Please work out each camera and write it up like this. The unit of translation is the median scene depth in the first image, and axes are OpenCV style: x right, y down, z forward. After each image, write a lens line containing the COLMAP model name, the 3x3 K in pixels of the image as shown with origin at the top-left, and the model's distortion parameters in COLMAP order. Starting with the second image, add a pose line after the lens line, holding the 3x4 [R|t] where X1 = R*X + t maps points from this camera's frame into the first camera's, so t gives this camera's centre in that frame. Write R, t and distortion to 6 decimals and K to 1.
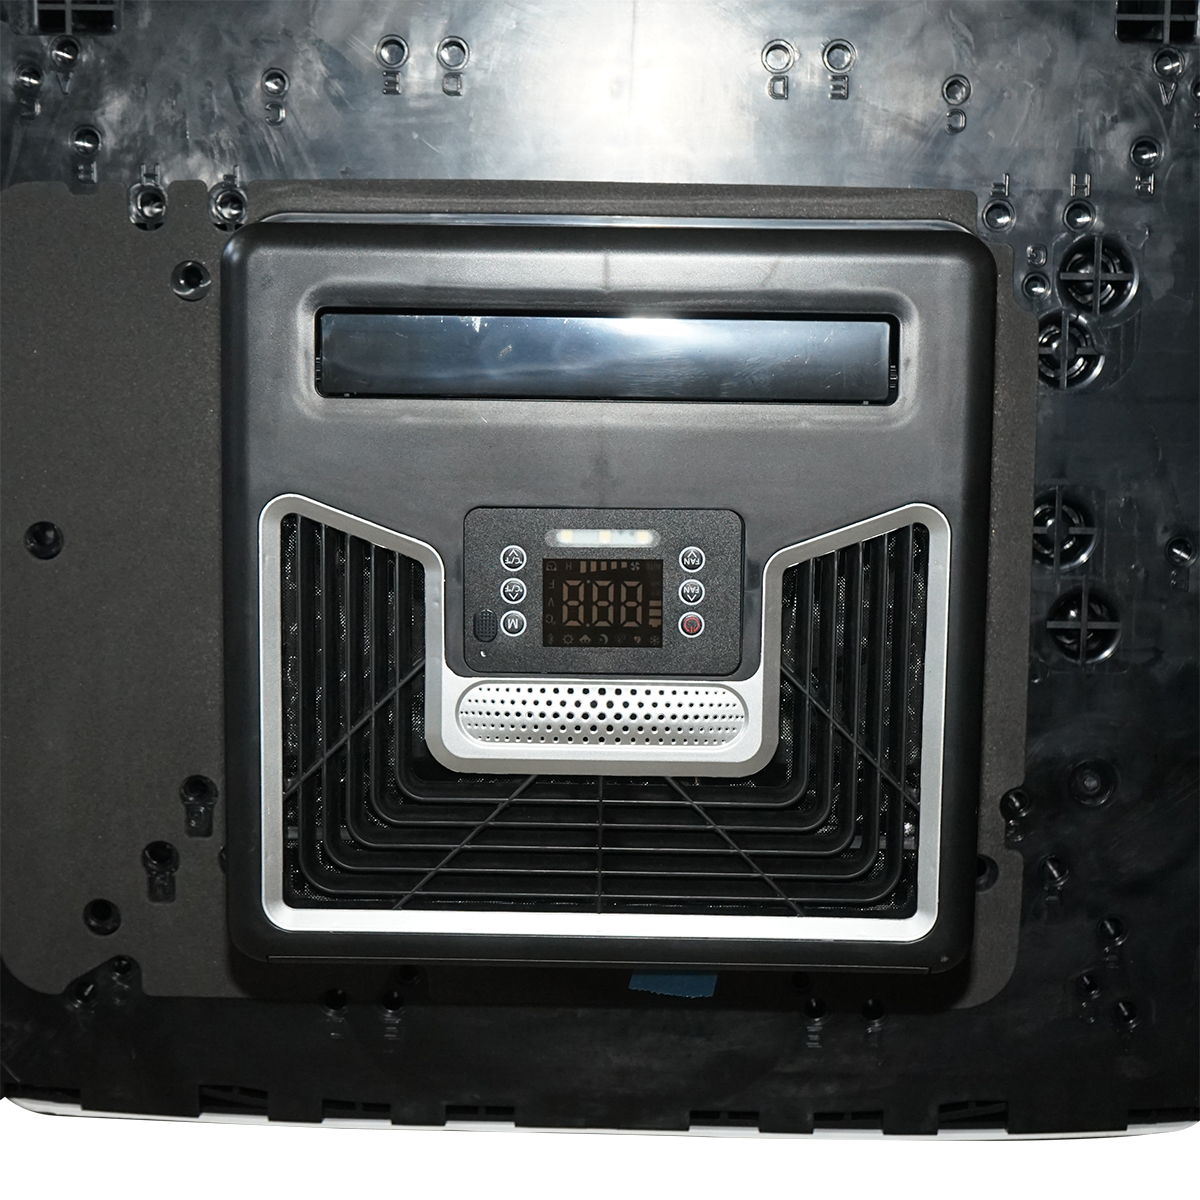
lens RADIAL K [[2497.9, 0, 601.5], [0, 2497.9, 600.3], [0, 0, 1]] dist [-0.039769, 0.000000]
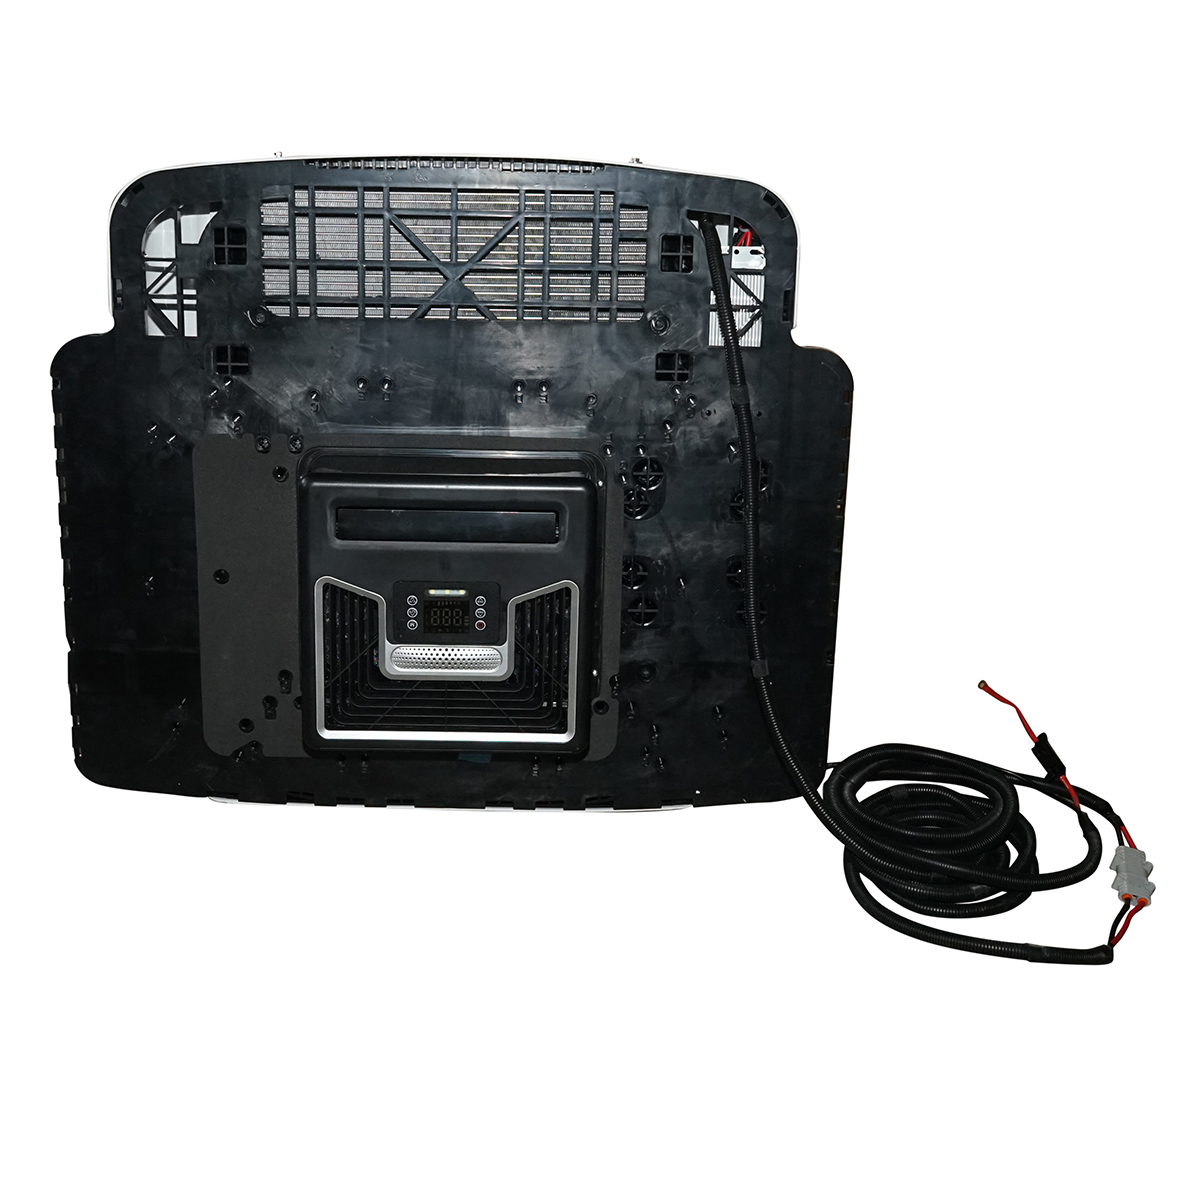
lens RADIAL K [[2517.2, 0, 599.2], [0, 2517.2, 600.2], [0, 0, 1]] dist [-0.049935, 0.000000]
pose [[0.999312, -0.000890, 0.037073, 0.061752], [-0.005242, 0.986285, 0.164969, -0.446296], [-0.036711, -0.165050, 0.985602, -1.582147]]
